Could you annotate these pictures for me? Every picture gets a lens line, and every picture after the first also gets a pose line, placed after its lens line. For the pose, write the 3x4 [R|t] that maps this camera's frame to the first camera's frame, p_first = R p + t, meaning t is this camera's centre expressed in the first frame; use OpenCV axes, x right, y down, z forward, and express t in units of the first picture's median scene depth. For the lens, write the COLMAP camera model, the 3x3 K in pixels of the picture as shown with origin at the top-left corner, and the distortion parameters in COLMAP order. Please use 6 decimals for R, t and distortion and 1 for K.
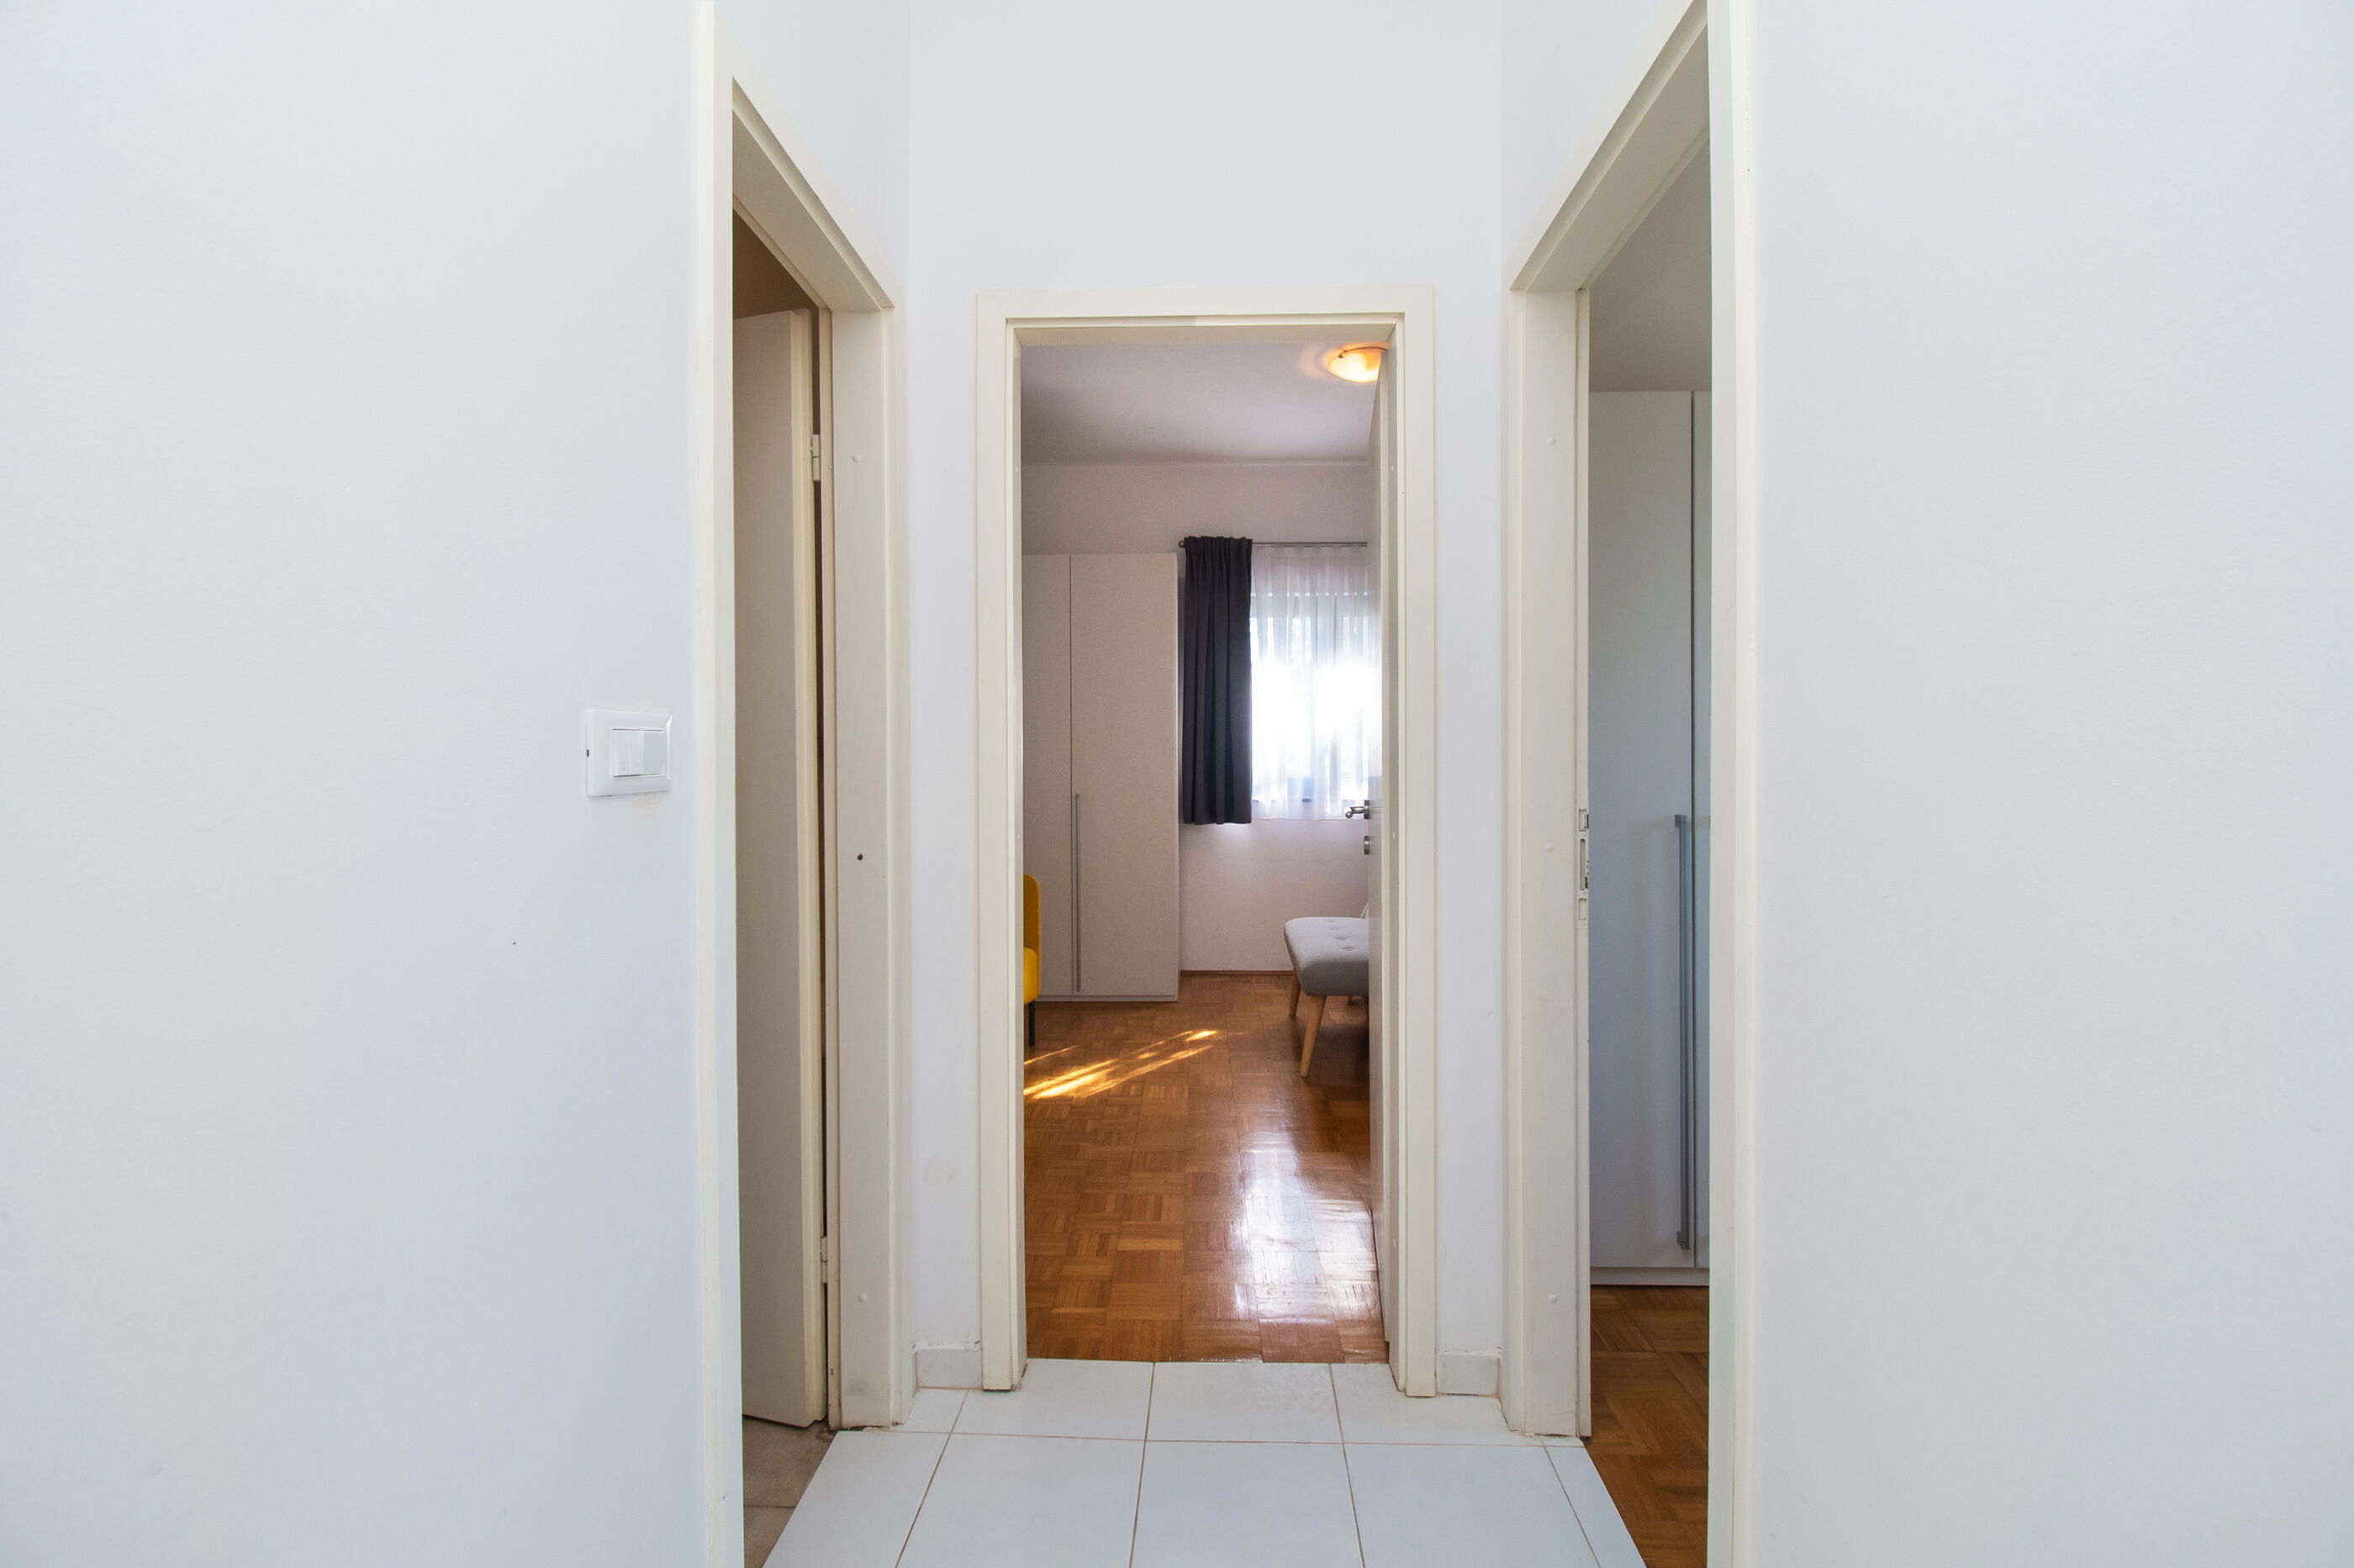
lens RADIAL K [[1065.9, 0, 1169.9], [0, 1065.9, 775.4], [0, 0, 1]] dist [0.008955, -0.010467]
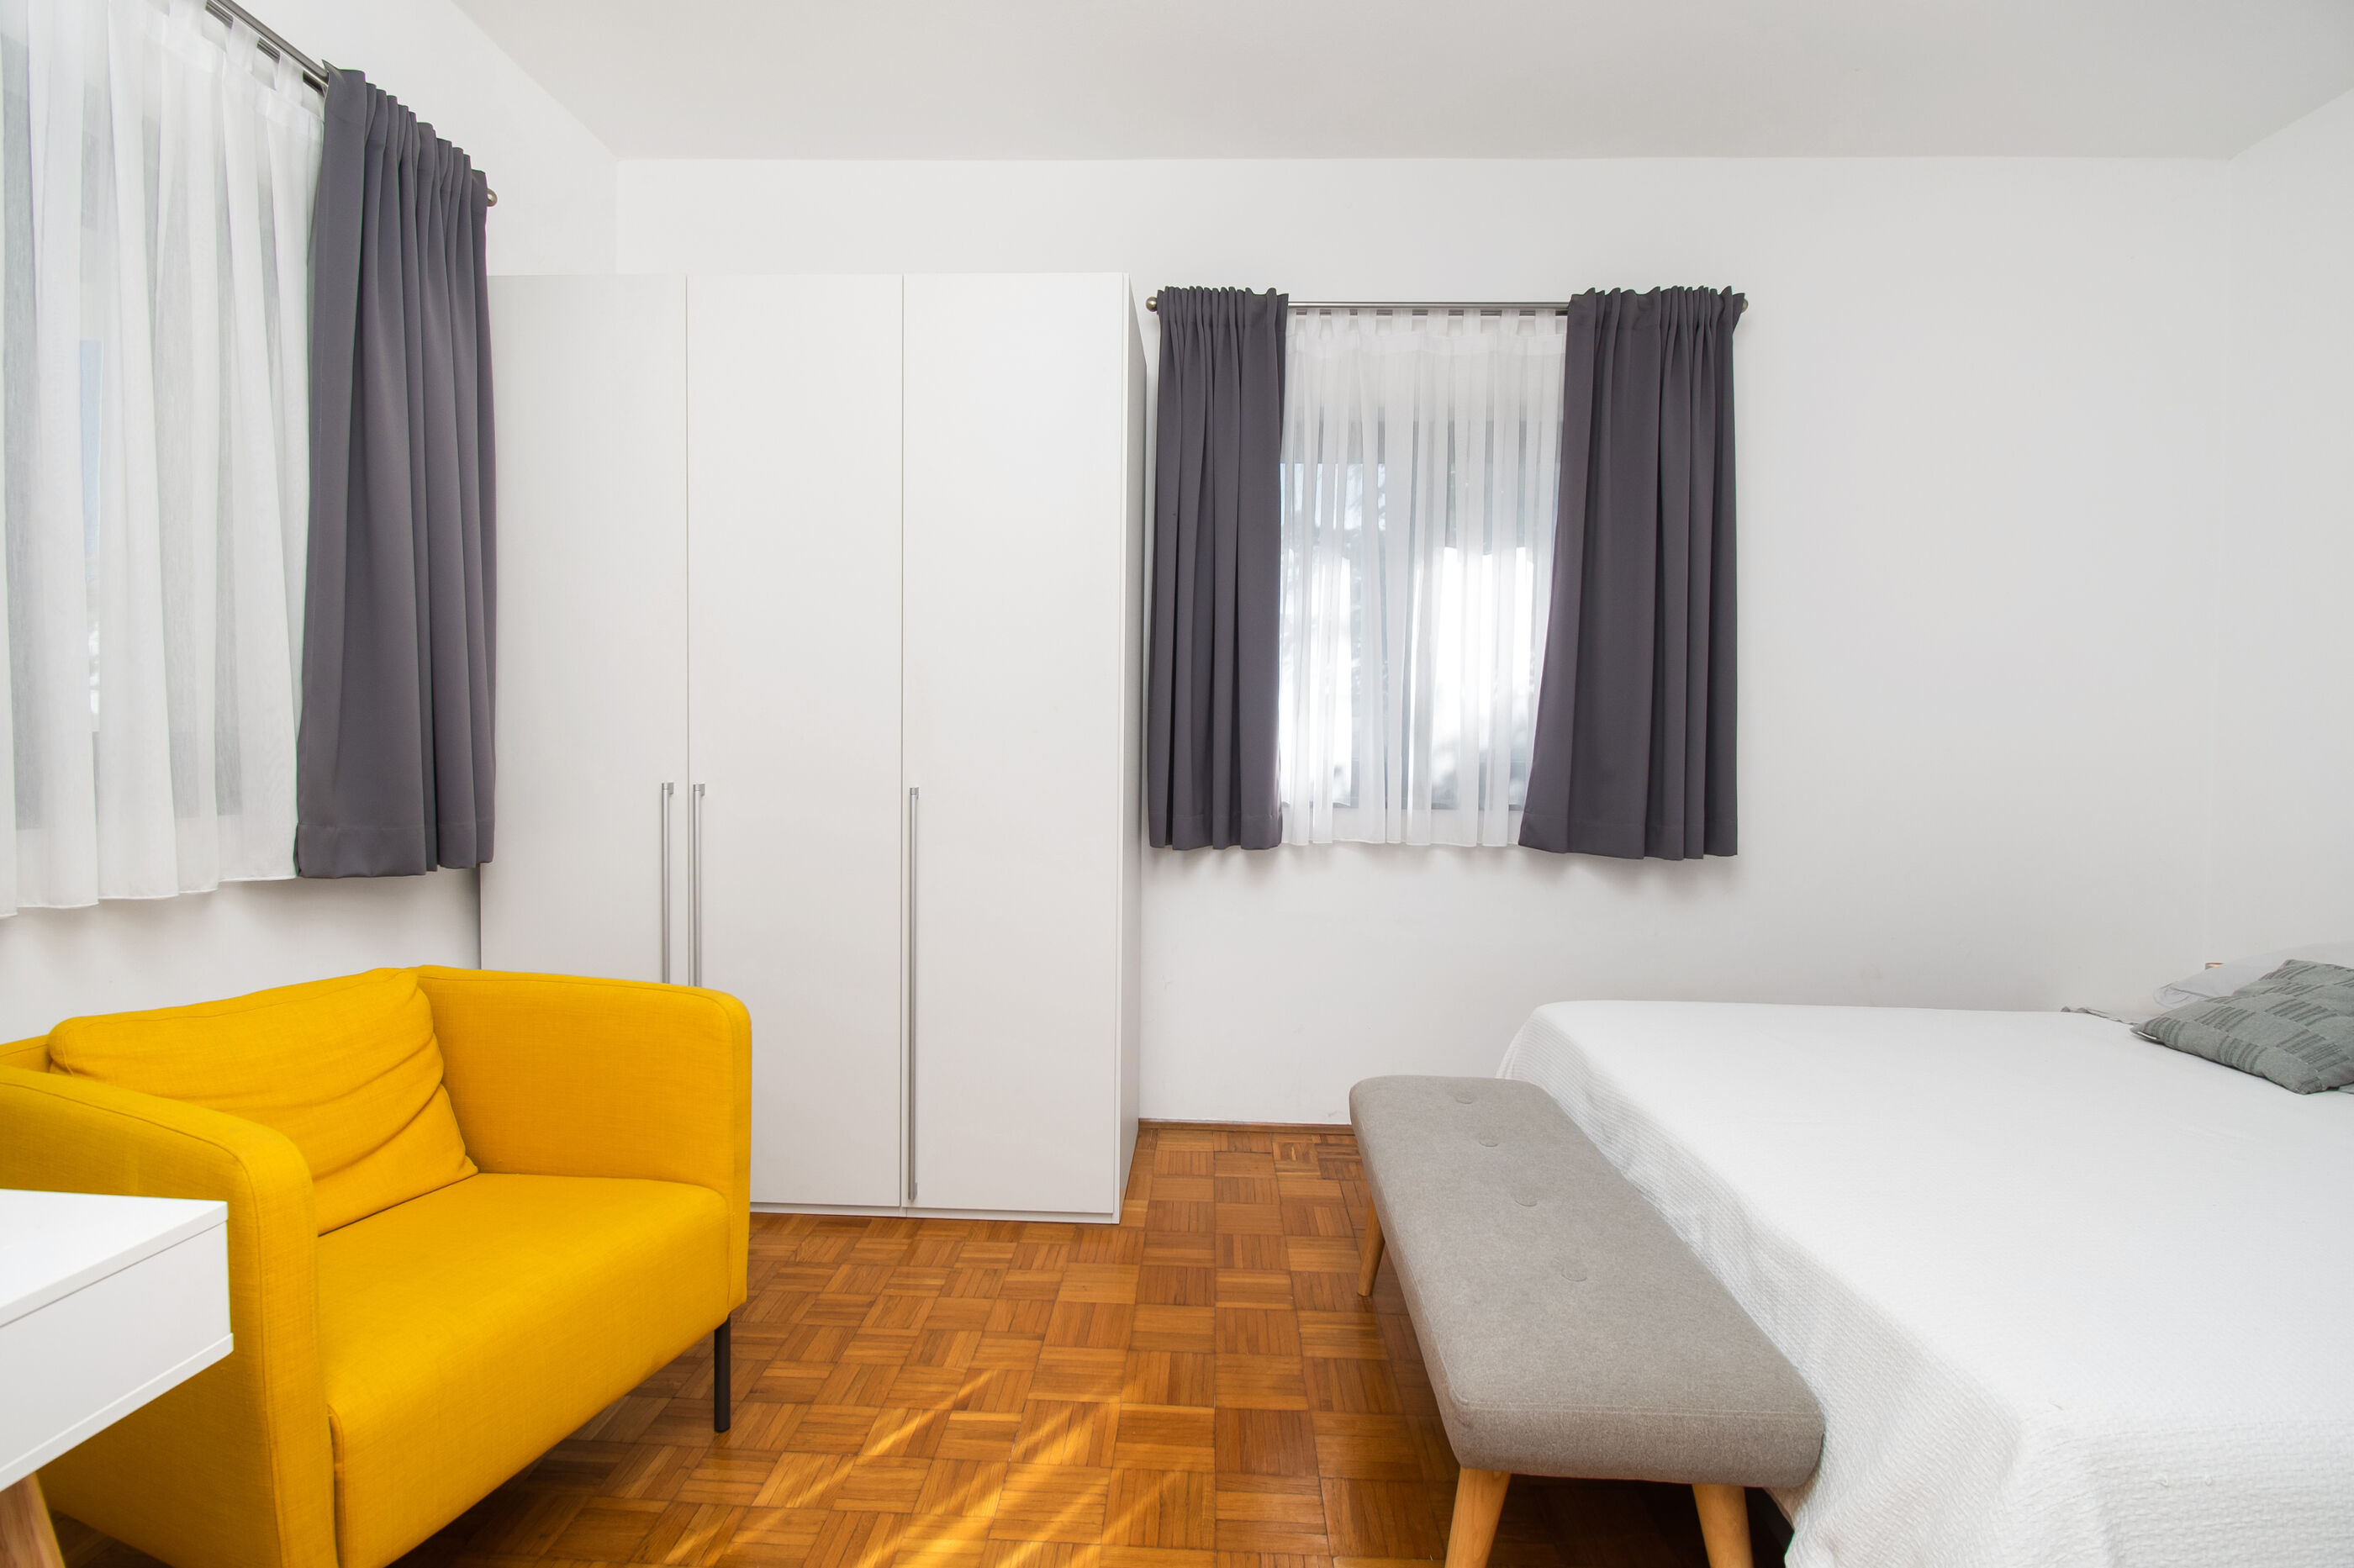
lens RADIAL K [[1065.9, 0, 1185.4], [0, 1065.9, 763.9], [0, 0, 1]] dist [0.008955, -0.010467]
pose [[0.999852, 0.017196, -0.000249, 0.034285], [-0.017194, 0.999827, 0.007025, 0.001628], [0.000370, -0.007020, 0.999975, 0.532564]]
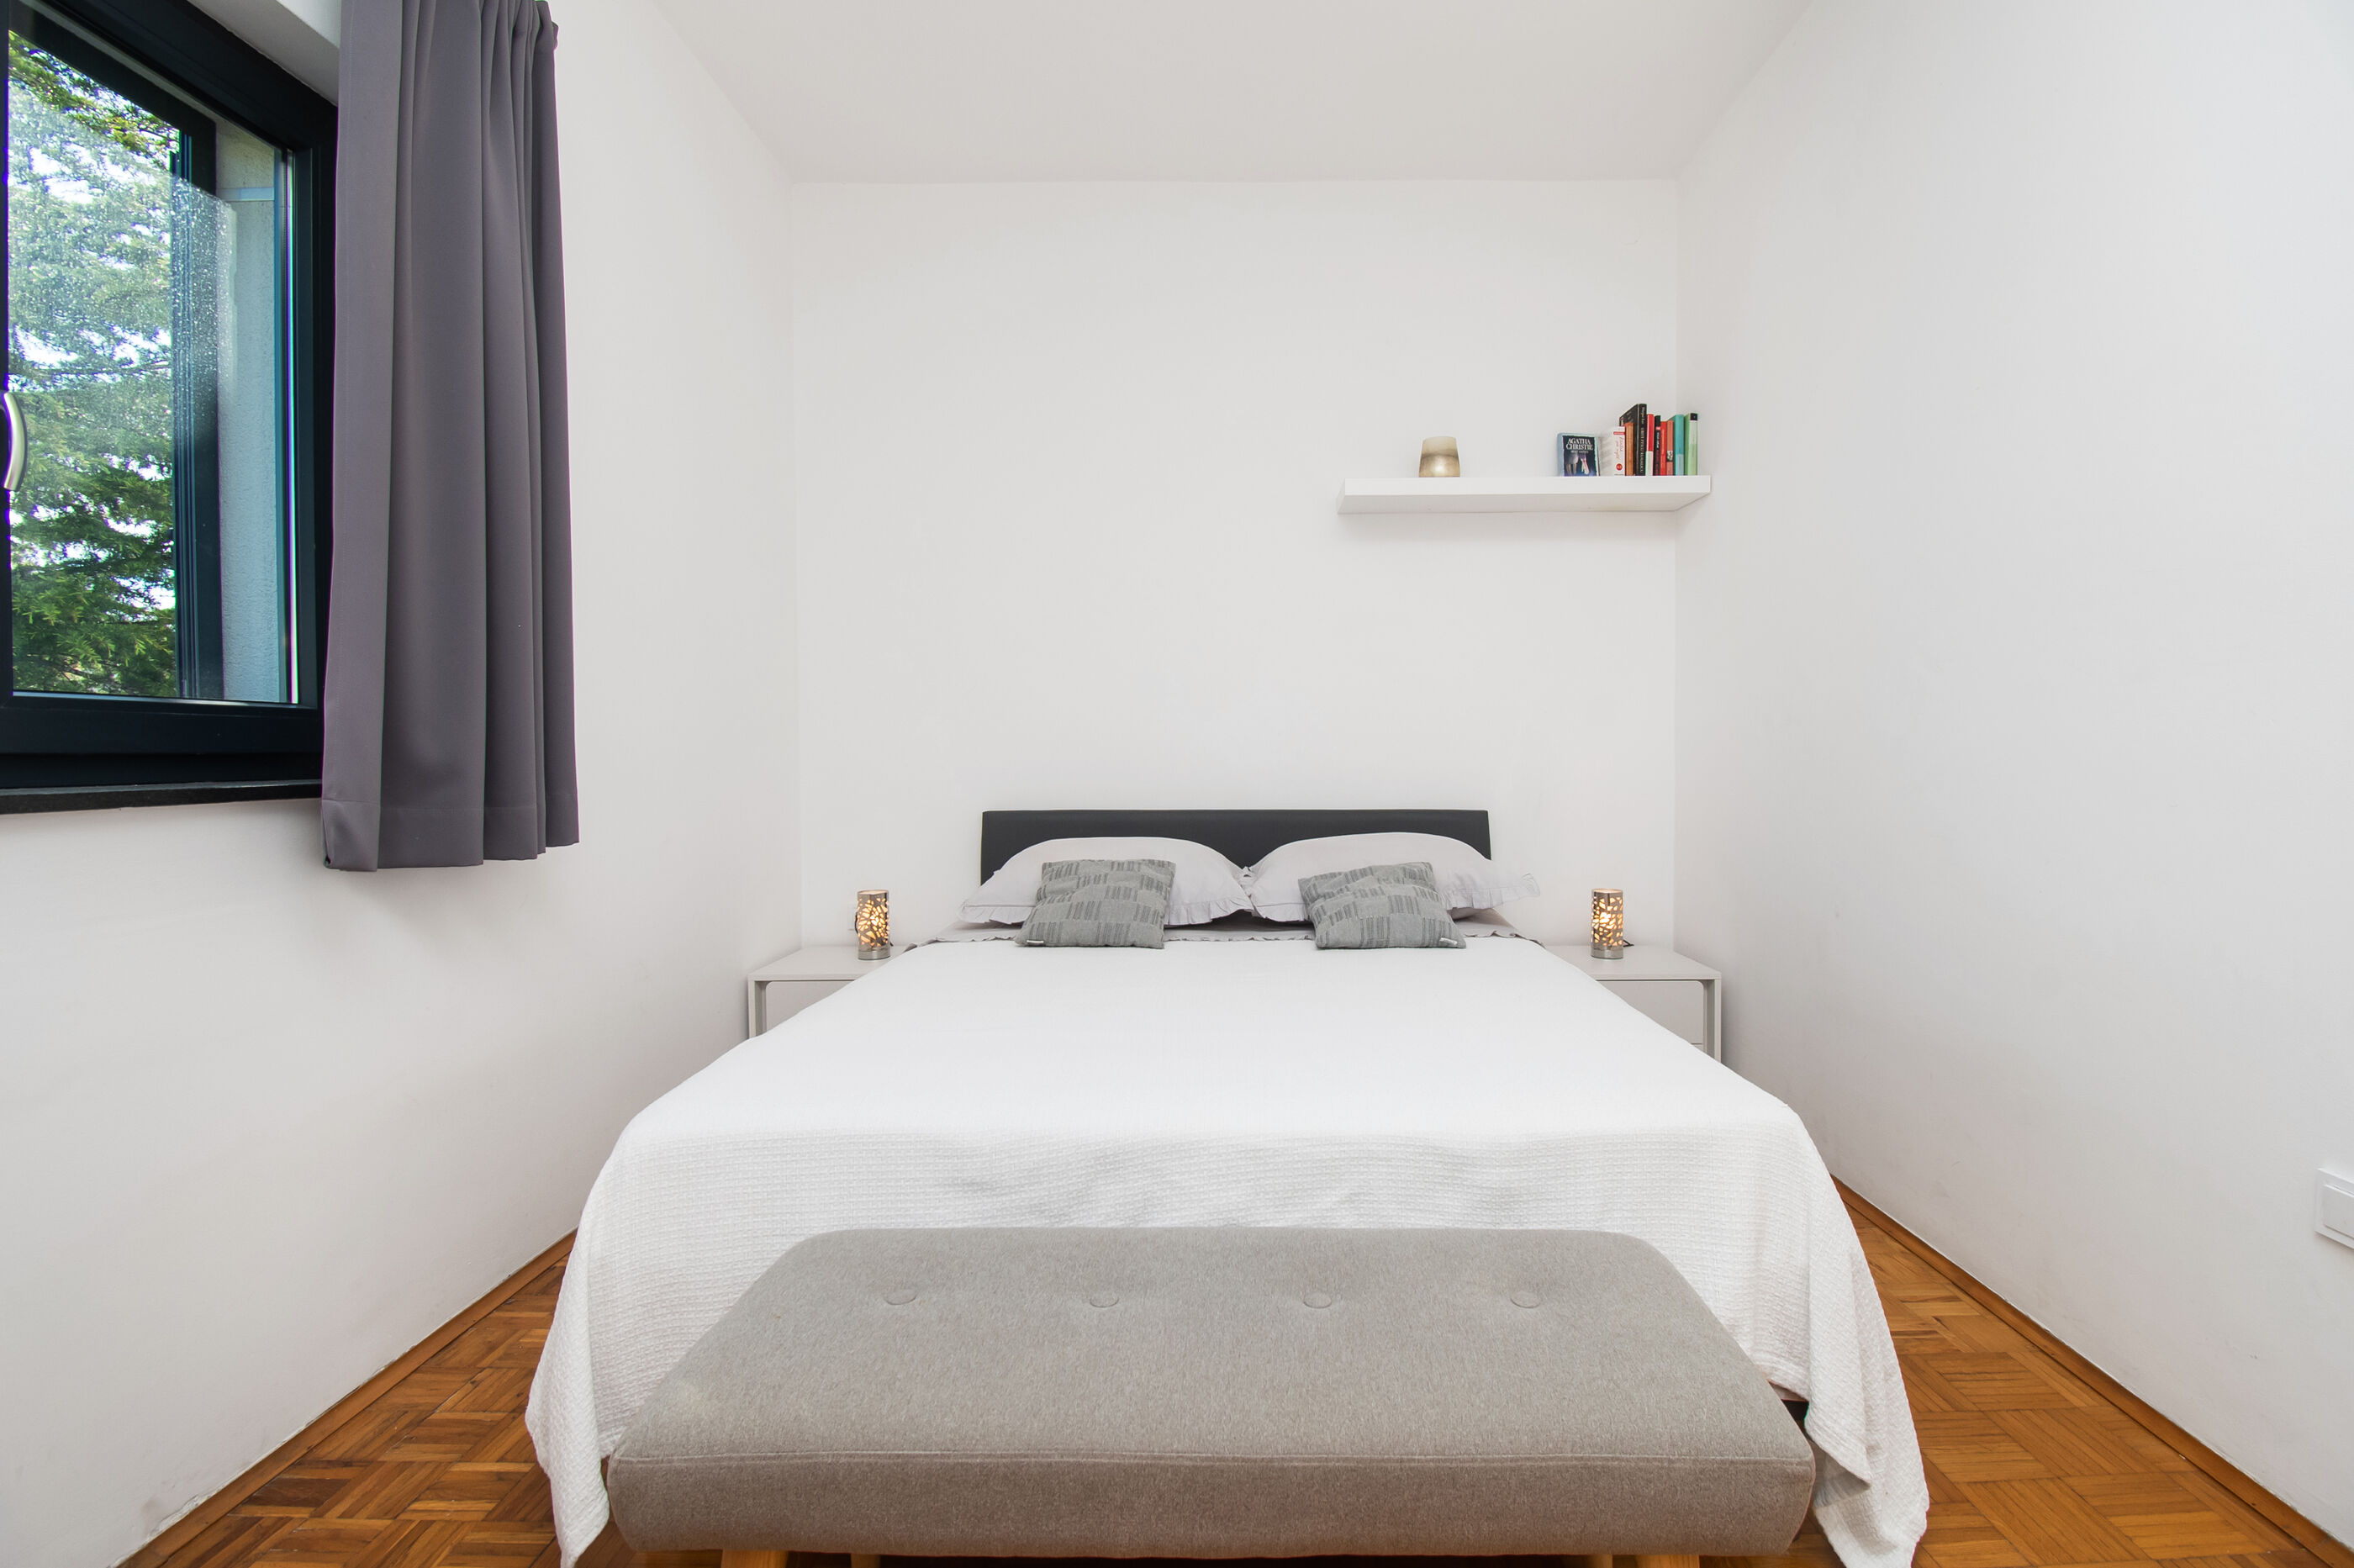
lens RADIAL K [[1065.9, 0, 1216.5], [0, 1065.9, 792.7], [0, 0, 1]] dist [0.008955, -0.010467]
pose [[-0.041193, -0.029549, 0.998714, -0.071054], [0.020136, 0.999335, 0.030398, 0.022103], [-0.998948, 0.021362, -0.040570, 0.868194]]
